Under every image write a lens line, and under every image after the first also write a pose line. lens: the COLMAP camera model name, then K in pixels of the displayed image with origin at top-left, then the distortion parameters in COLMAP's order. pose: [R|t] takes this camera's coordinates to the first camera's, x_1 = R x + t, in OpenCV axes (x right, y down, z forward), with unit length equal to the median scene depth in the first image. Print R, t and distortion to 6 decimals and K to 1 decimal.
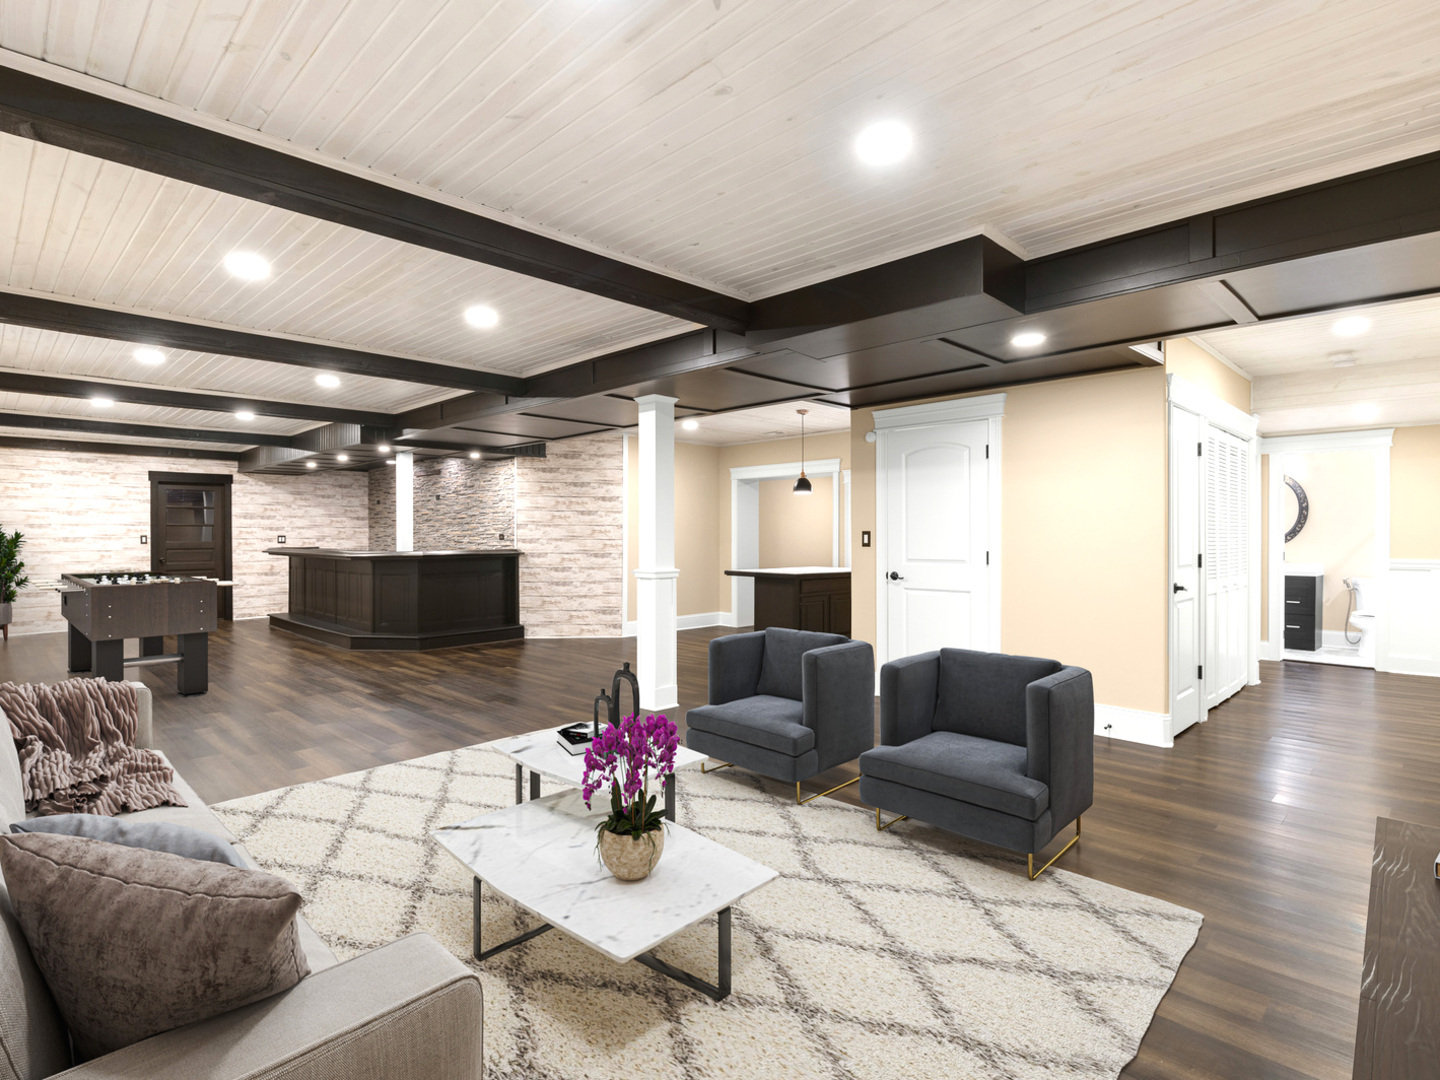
lens RADIAL K [[744.8, 0, 720.4], [0, 744.8, 538.6], [0, 0, 1]] dist [0.003528, 0.000248]
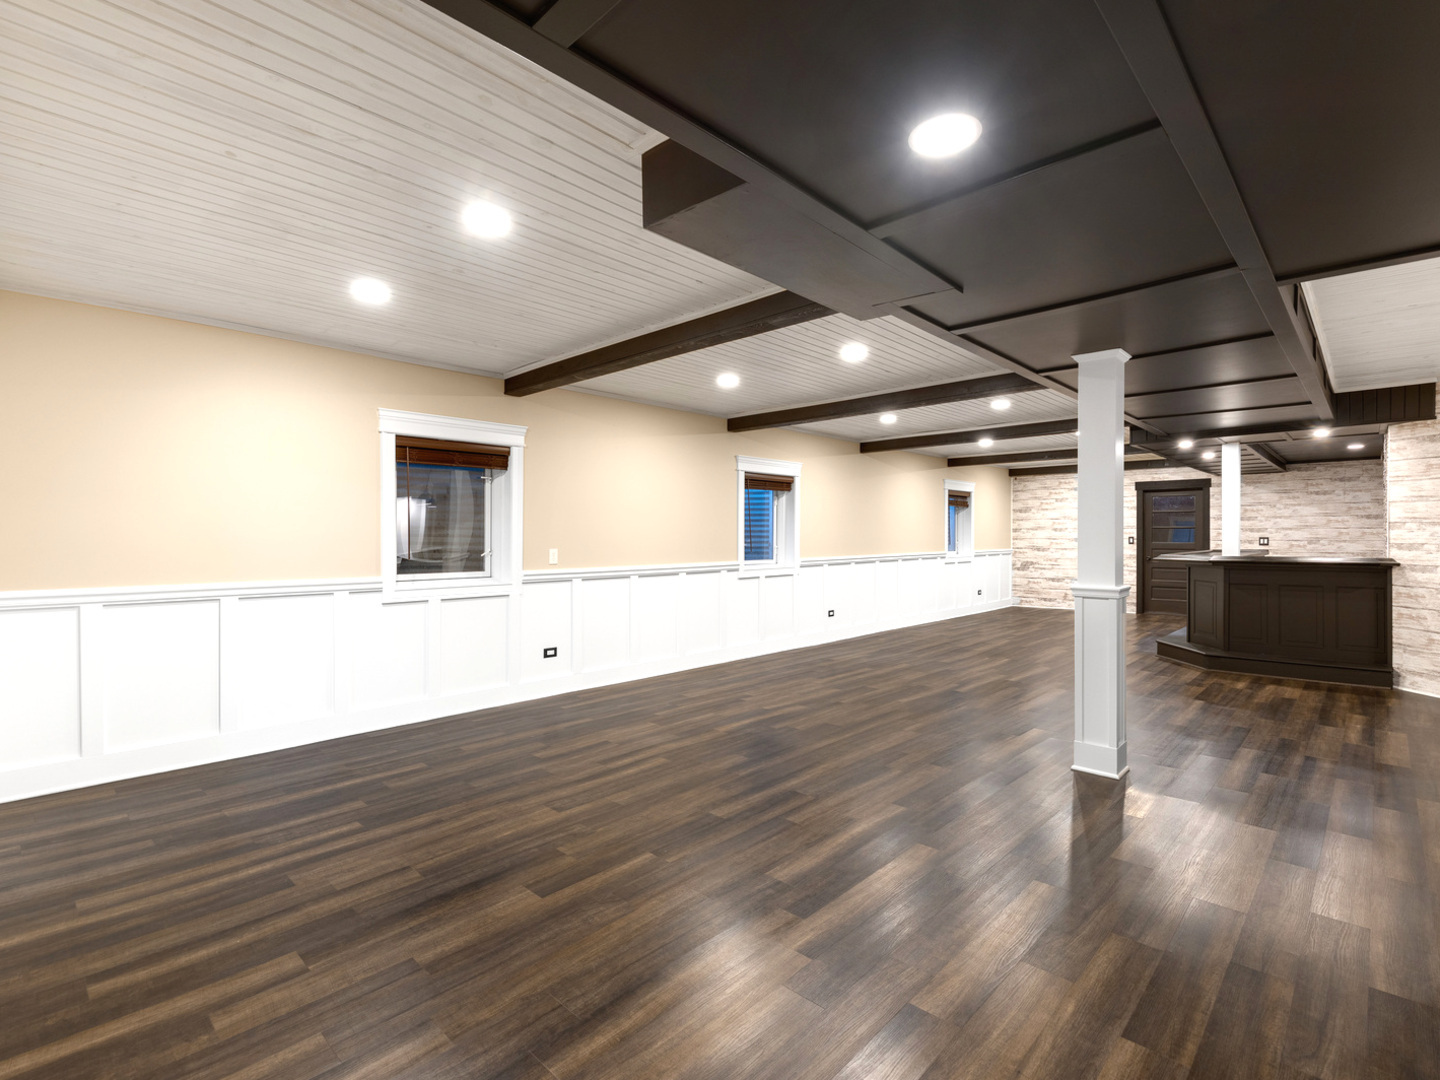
lens RADIAL K [[701.6, 0, 720.7], [0, 701.6, 539.0], [0, 0, 1]] dist [-0.000583, 0.000012]
pose [[0.014230, 0.006071, -0.999880, 0.363342], [-0.005570, 0.999967, 0.005993, -0.004146], [0.999883, 0.005484, 0.014264, 0.361222]]
